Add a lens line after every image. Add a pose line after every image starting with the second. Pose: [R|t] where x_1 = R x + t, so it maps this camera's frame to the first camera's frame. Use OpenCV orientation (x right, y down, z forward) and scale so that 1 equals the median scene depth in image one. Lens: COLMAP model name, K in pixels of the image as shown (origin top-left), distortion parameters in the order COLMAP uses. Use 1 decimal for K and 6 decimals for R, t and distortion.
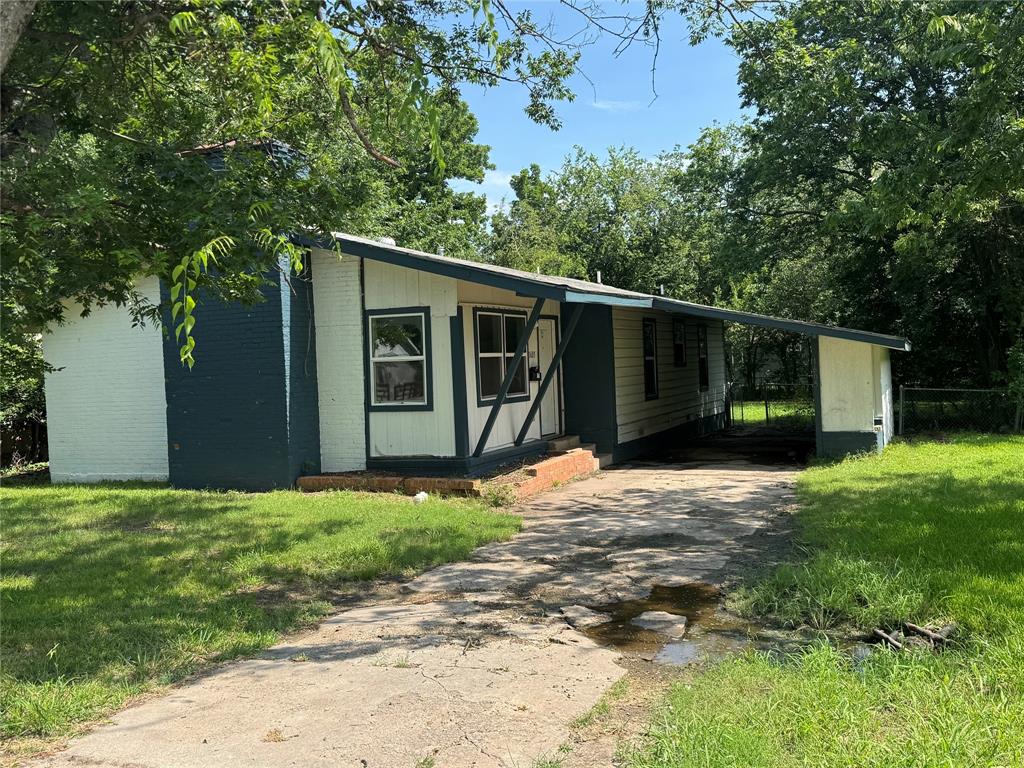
lens RADIAL K [[980.1, 0, 511.8], [0, 980.1, 385.1], [0, 0, 1]] dist [0.003264, 0.001669]
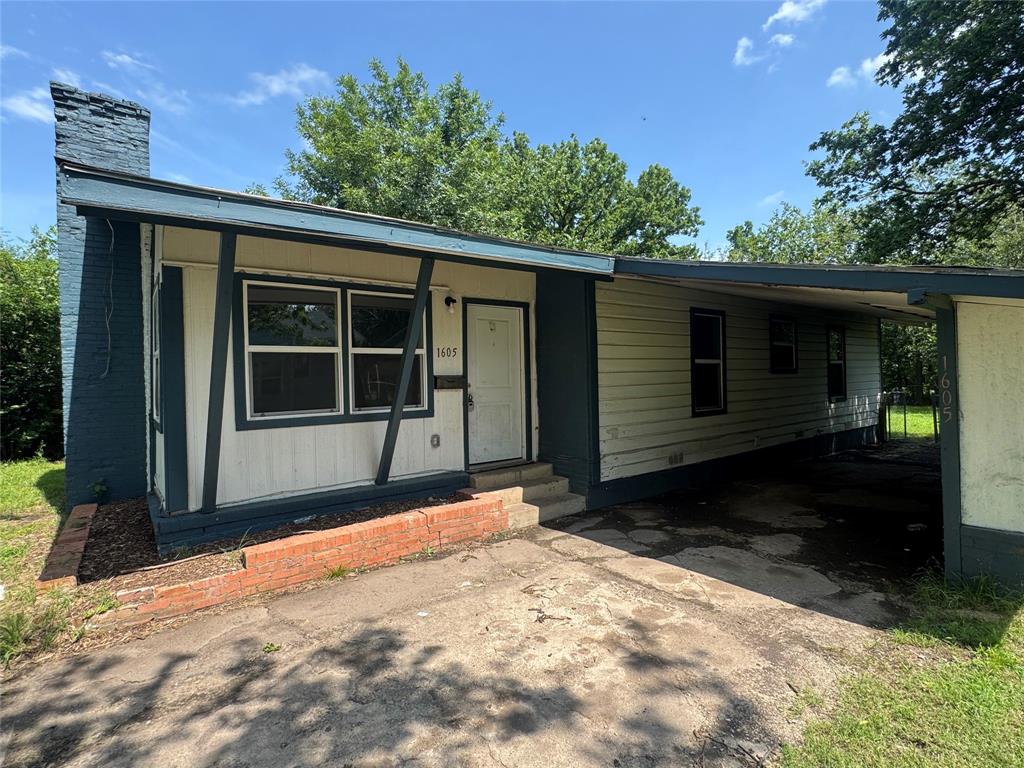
lens RADIAL K [[523.6, 0, 512.7], [0, 523.6, 379.8], [0, 0, 1]] dist [-0.000652, -0.000309]
pose [[0.881410, 0.017978, -0.472010, 0.205776], [-0.020479, 0.999790, -0.000161, -0.009957], [0.471908, 0.009808, 0.881593, 0.578632]]
